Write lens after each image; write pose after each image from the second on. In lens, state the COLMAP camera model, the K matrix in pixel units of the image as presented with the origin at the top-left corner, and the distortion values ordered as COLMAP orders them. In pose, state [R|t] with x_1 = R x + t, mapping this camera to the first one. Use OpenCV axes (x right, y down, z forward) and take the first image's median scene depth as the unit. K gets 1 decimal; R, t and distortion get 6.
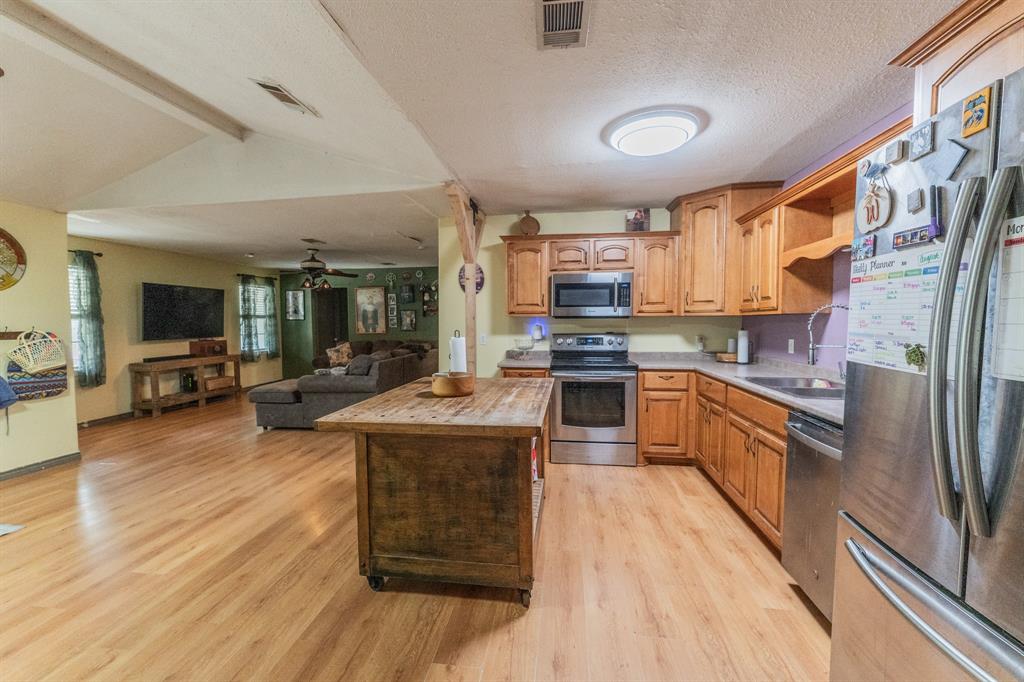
lens RADIAL K [[418.0, 0, 505.0], [0, 418.0, 342.5], [0, 0, 1]] dist [0.001797, 0.000067]
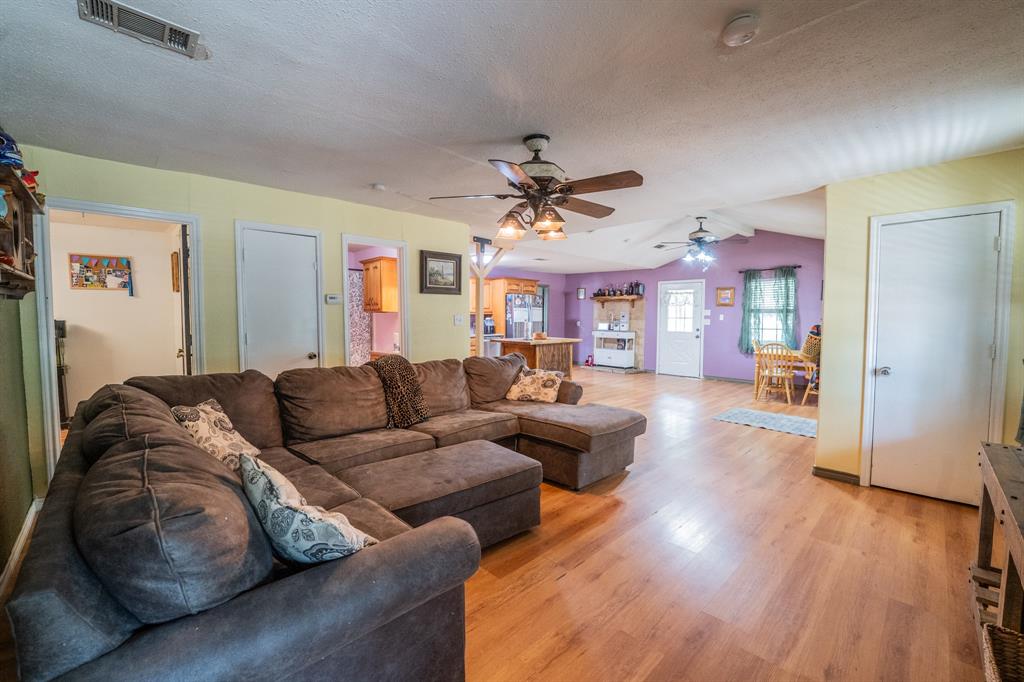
lens RADIAL K [[420.1, 0, 502.4], [0, 420.1, 342.5], [0, 0, 1]] dist [-0.027145, -0.000093]
pose [[-0.783484, -0.031447, 0.620616, -1.089422], [0.038447, 0.994352, 0.098921, -0.101796], [-0.620222, 0.101364, -0.777850, 2.134381]]
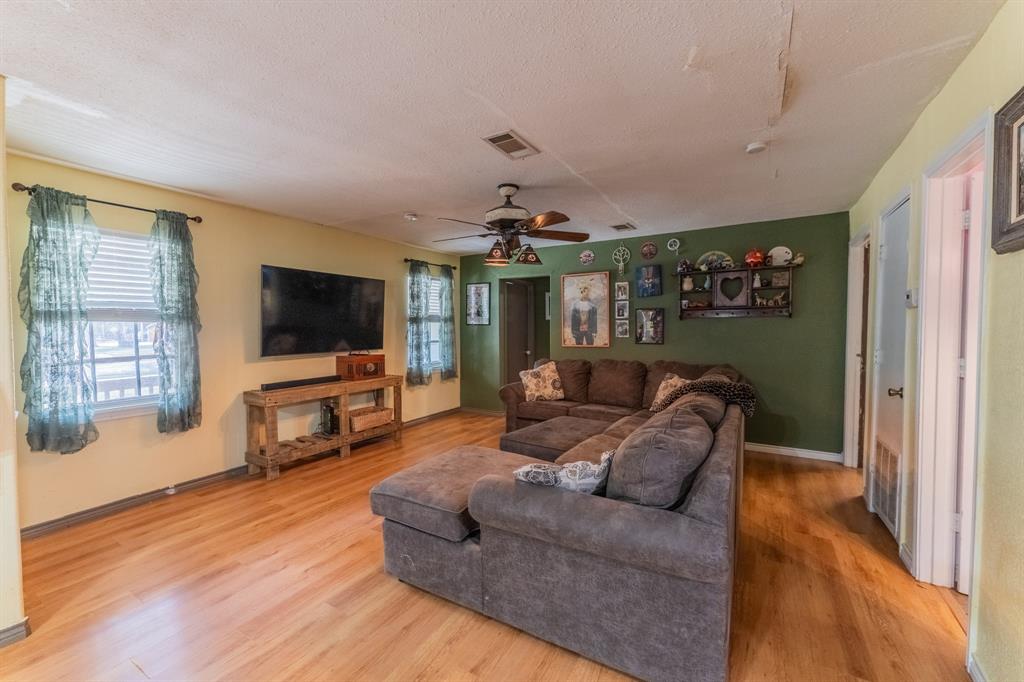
lens RADIAL K [[414.7, 0, 504.8], [0, 414.7, 342.9], [0, 0, 1]] dist [0.001675, 0.000135]
pose [[0.918430, 0.019131, -0.395120, -0.406726], [-0.024251, 0.999674, -0.007966, -0.042933], [0.394839, 0.016899, 0.918595, 0.839217]]
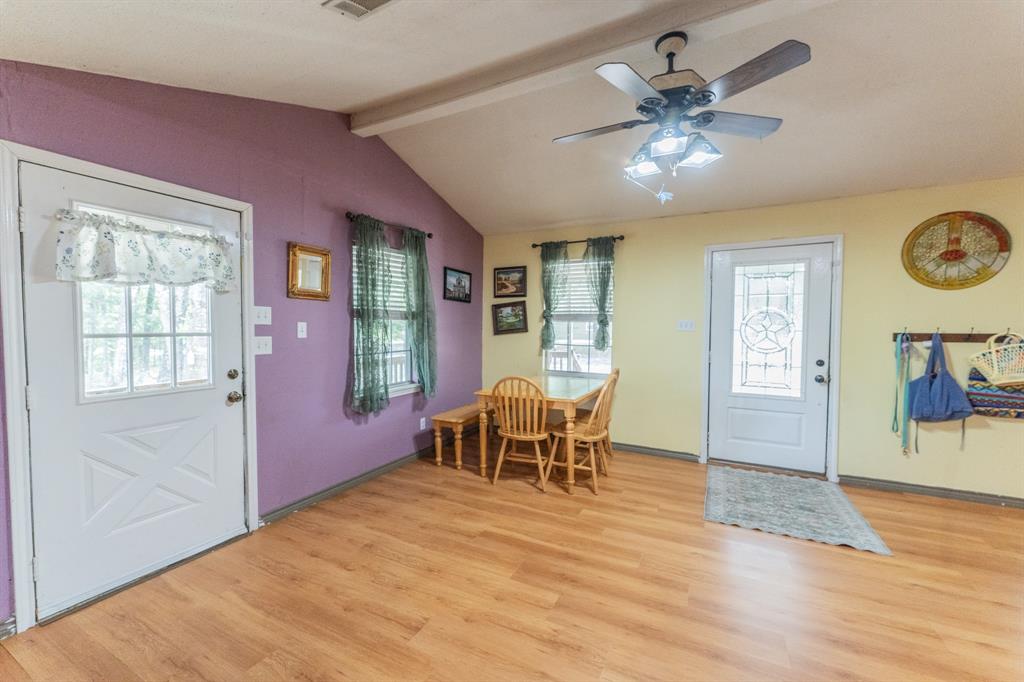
lens RADIAL K [[409.5, 0, 504.1], [0, 409.5, 342.4], [0, 0, 1]] dist [0.001503, 0.000142]
pose [[-0.333658, 0.049017, -0.941419, -0.057552], [-0.045694, 0.996632, 0.068087, -0.018737], [0.941586, 0.065735, -0.330295, 0.334979]]
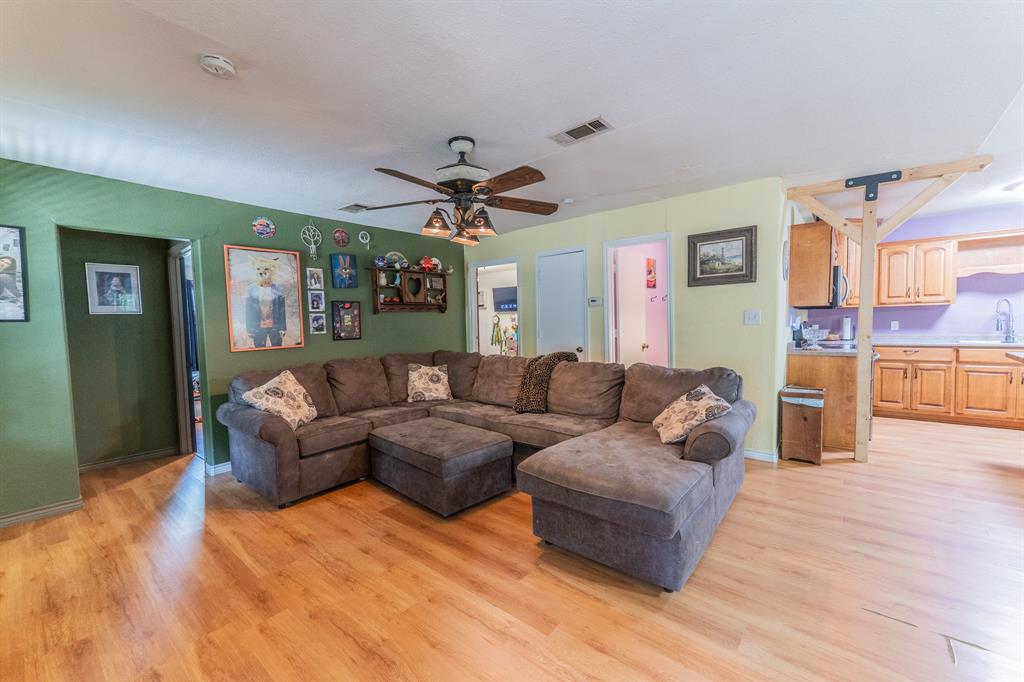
lens RADIAL K [[409.5, 0, 504.1], [0, 409.5, 342.4], [0, 0, 1]] dist [0.001503, 0.000142]
pose [[0.530109, -0.049892, 0.846460, -1.239485], [0.065032, 0.997719, 0.018080, -0.044908], [-0.845432, 0.045463, 0.532145, 1.188342]]
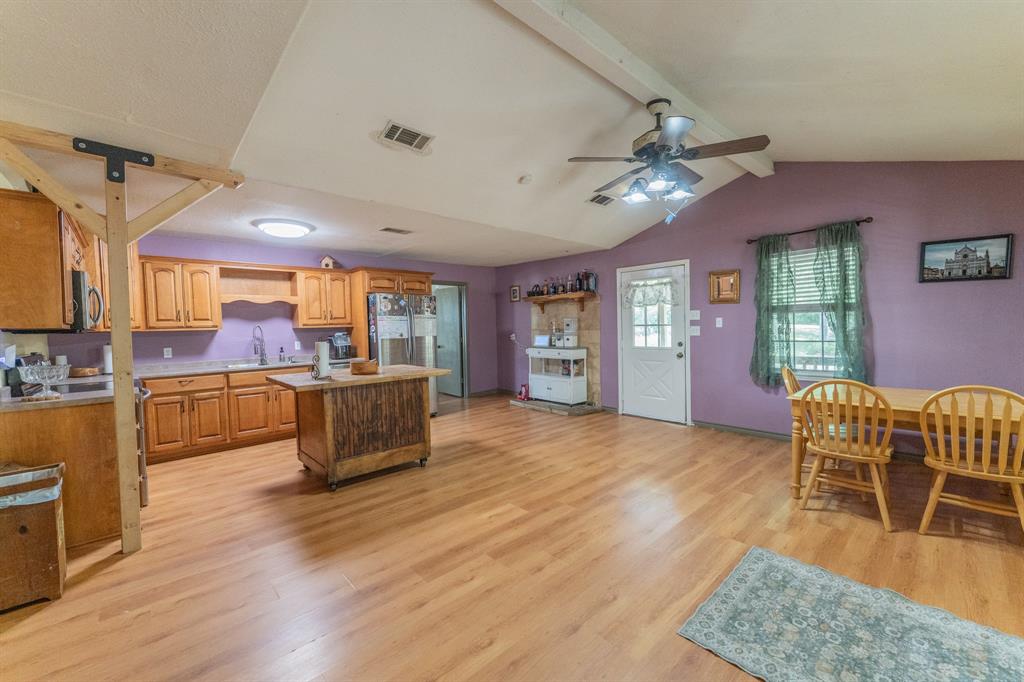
lens RADIAL K [[409.5, 0, 504.1], [0, 409.5, 342.4], [0, 0, 1]] dist [0.001503, 0.000142]
pose [[-0.770268, 0.003206, 0.637712, -0.923571], [0.064525, 0.995247, 0.072934, -0.045875], [-0.634447, 0.097327, -0.766814, 1.107263]]
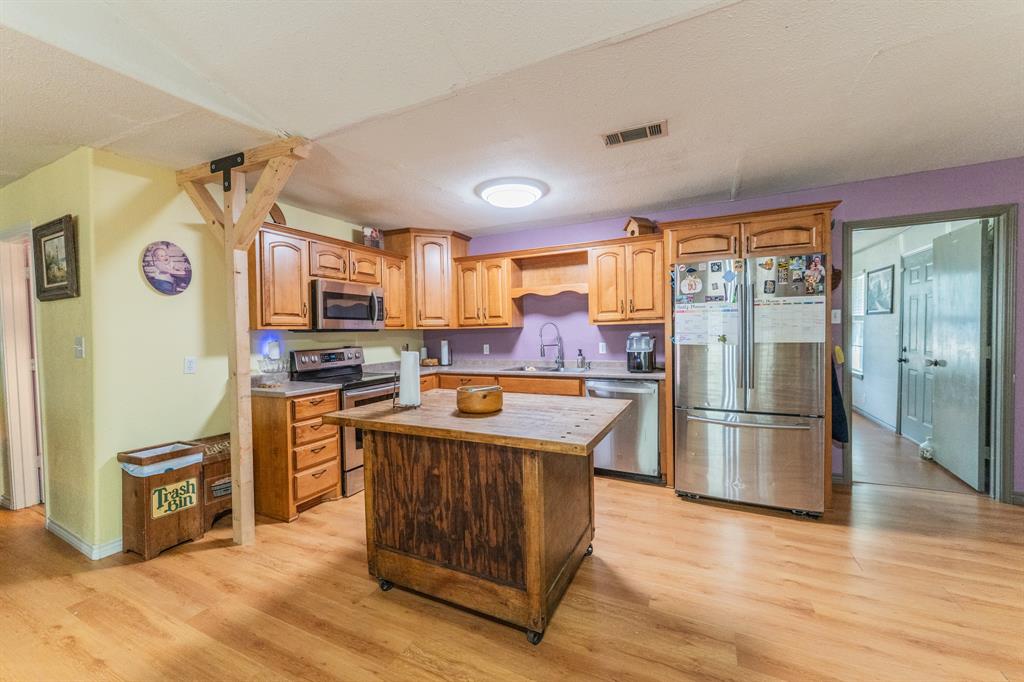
lens RADIAL K [[409.5, 0, 504.1], [0, 409.5, 342.4], [0, 0, 1]] dist [0.001503, 0.000142]
pose [[0.312269, -0.025454, 0.949653, -0.570580], [0.067180, 0.997730, 0.004652, -0.015214], [-0.947615, 0.062345, 0.313270, 0.391953]]
